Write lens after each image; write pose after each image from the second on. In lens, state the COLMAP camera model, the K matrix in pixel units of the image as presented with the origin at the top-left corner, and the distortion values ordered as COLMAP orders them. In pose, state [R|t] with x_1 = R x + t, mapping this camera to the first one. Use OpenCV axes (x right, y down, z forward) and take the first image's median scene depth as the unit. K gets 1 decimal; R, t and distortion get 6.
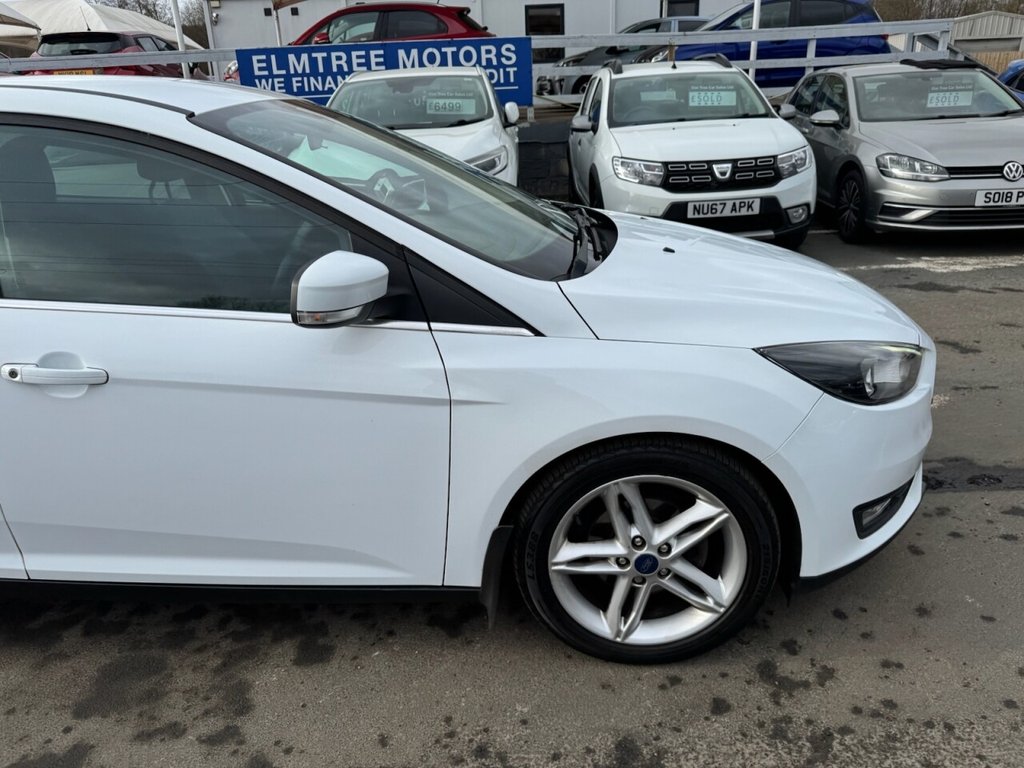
lens RADIAL K [[777.9, 0, 533.2], [0, 777.9, 406.0], [0, 0, 1]] dist [0.004632, -0.011051]
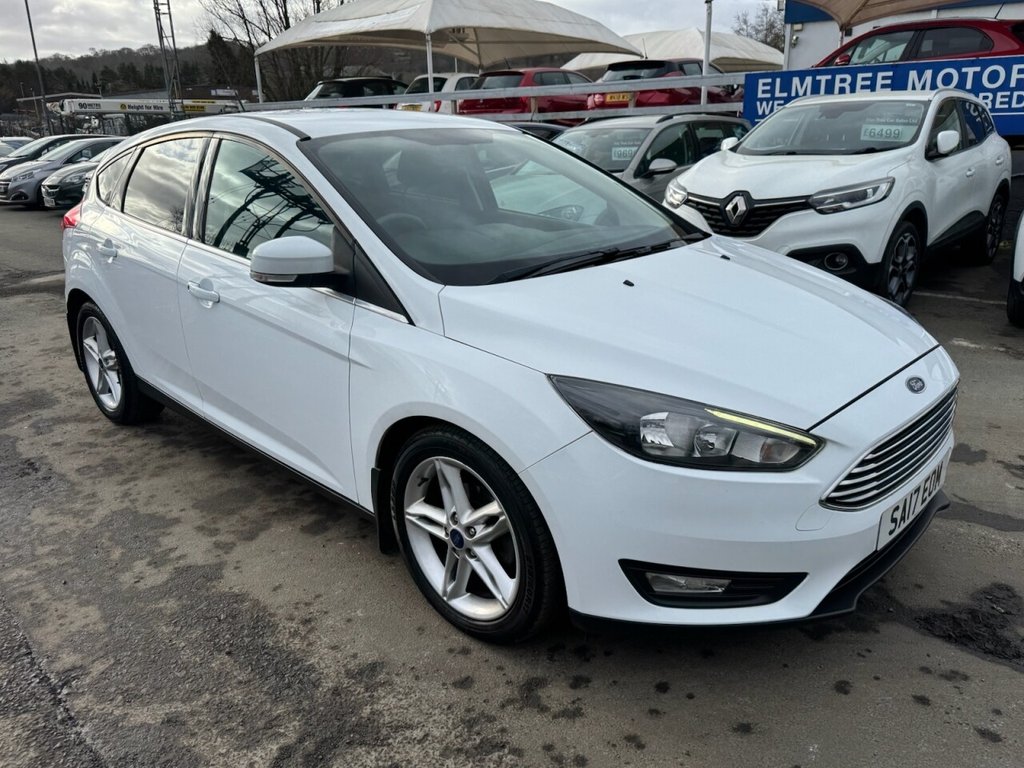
lens RADIAL K [[781.8, 0, 514.3], [0, 781.8, 399.6], [0, 0, 1]] dist [0.006869, -0.013225]
pose [[0.740868, 0.242487, -0.626350, 0.776101], [-0.260105, 0.963370, 0.065301, -0.080800], [0.619241, 0.114537, 0.776802, 0.118778]]
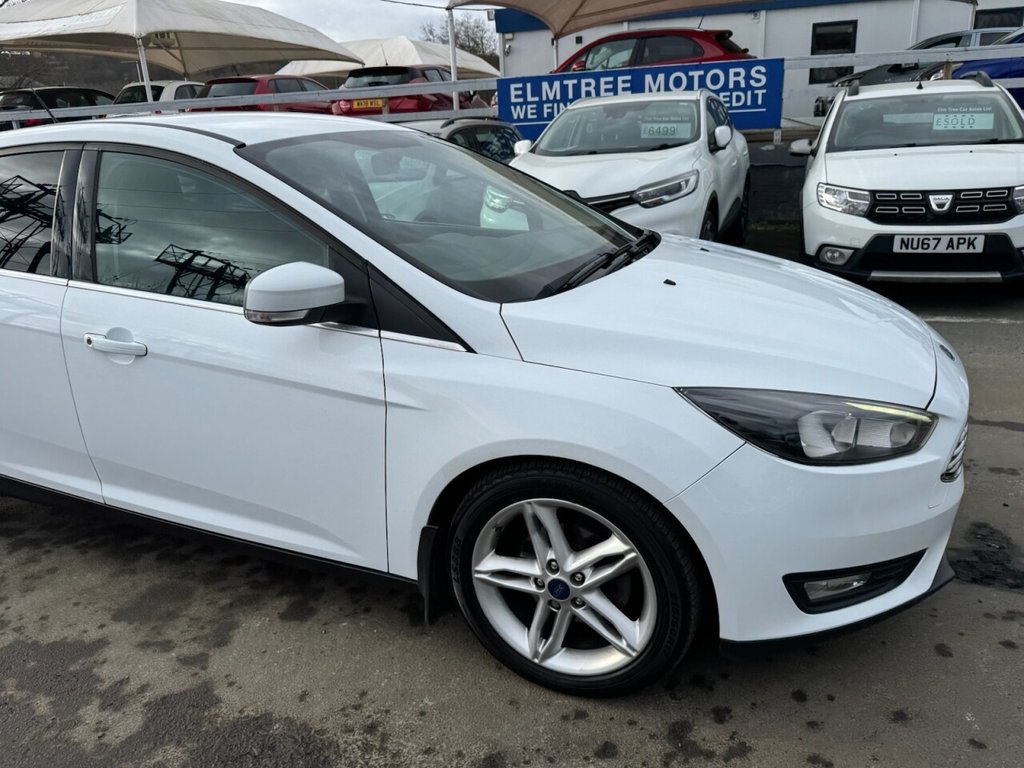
lens RADIAL K [[788.1, 0, 510.3], [0, 788.1, 388.5], [0, 0, 1]] dist [0.004620, -0.010493]
pose [[0.928093, 0.113937, -0.354489, 0.368663], [-0.130692, 0.991142, -0.023602, -0.018547], [0.348659, 0.068234, 0.934762, 0.010208]]
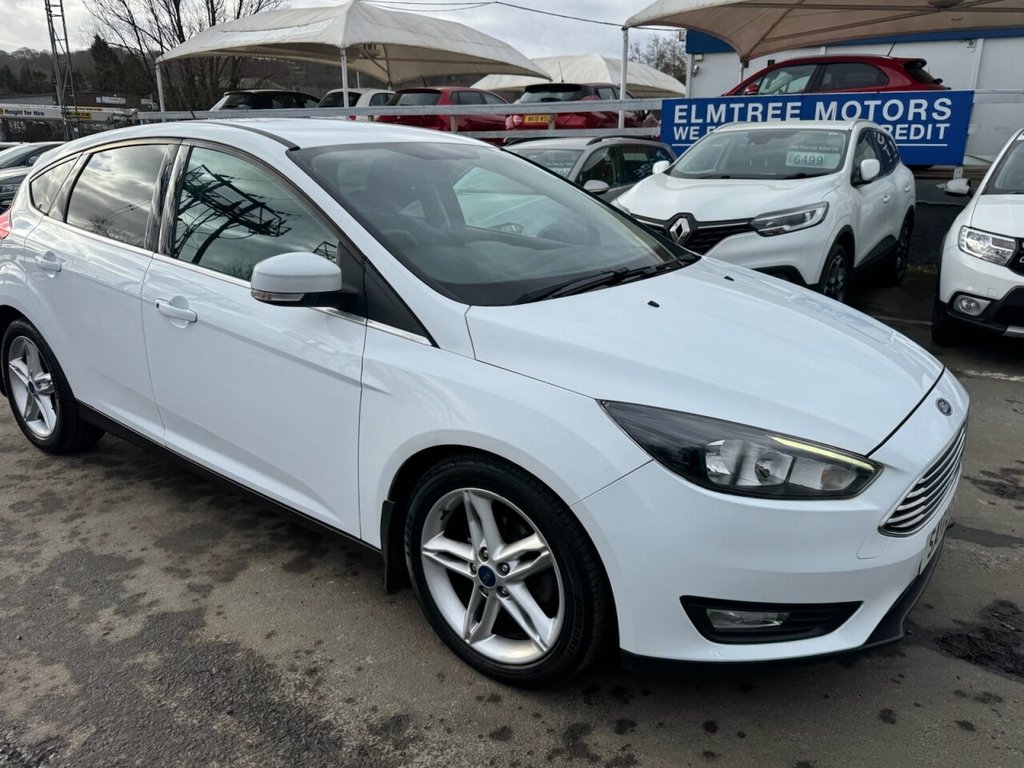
lens RADIAL K [[785.2, 0, 504.9], [0, 785.2, 386.7], [0, 0, 1]] dist [0.002739, -0.008859]
pose [[0.809916, 0.214054, -0.546093, 0.616981], [-0.255769, 0.966738, -0.000398, -0.048406], [0.527843, 0.139996, 0.837725, 0.063900]]
